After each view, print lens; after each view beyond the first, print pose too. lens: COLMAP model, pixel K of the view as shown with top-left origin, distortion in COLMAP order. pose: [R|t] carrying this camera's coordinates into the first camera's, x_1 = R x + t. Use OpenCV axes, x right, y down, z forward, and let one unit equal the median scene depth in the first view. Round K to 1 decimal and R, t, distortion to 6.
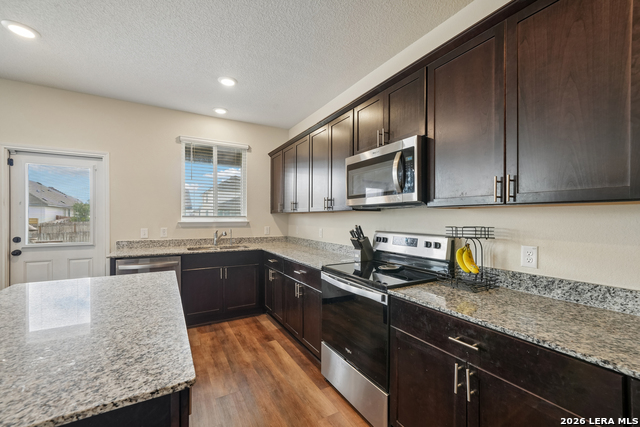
lens RADIAL K [[272.3, 0, 321.4], [0, 272.3, 217.7], [0, 0, 1]] dist [0.001781, 0.001125]
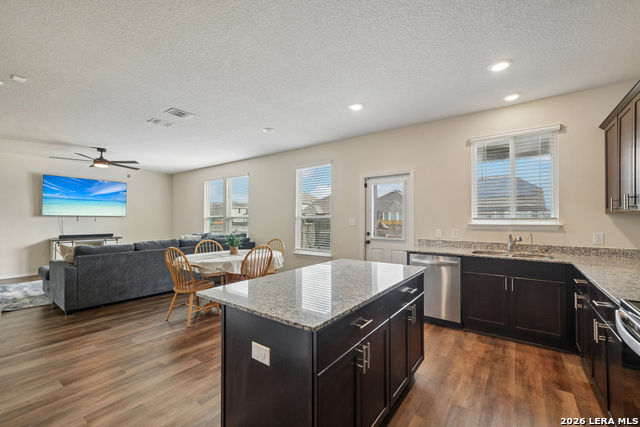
lens RADIAL K [[272.3, 0, 315.4], [0, 272.3, 215.9], [0, 0, 1]] dist [0.001781, 0.001125]
pose [[0.378789, -0.013871, -0.925379, 0.222237], [-0.000256, 0.999886, -0.015093, 0.000650], [0.925483, 0.005954, 0.378742, 0.106881]]
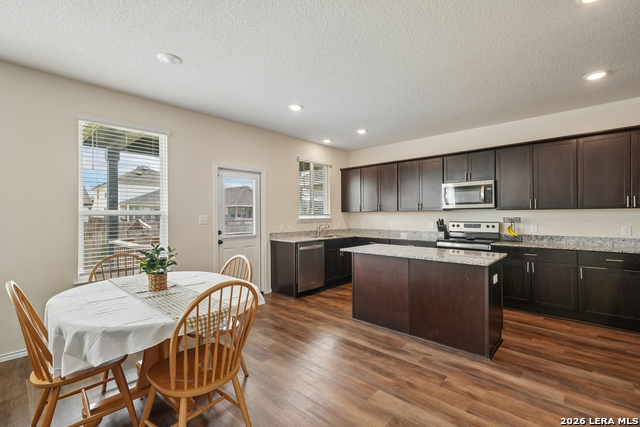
lens RADIAL K [[296.6, 0, 320.8], [0, 296.6, 215.5], [0, 0, 1]] dist [0.003369, -0.000053]
pose [[0.952287, -0.008584, 0.305082, -1.013433], [0.008435, 0.999963, 0.001806, -0.003469], [-0.305086, 0.000853, 0.952324, -0.541375]]
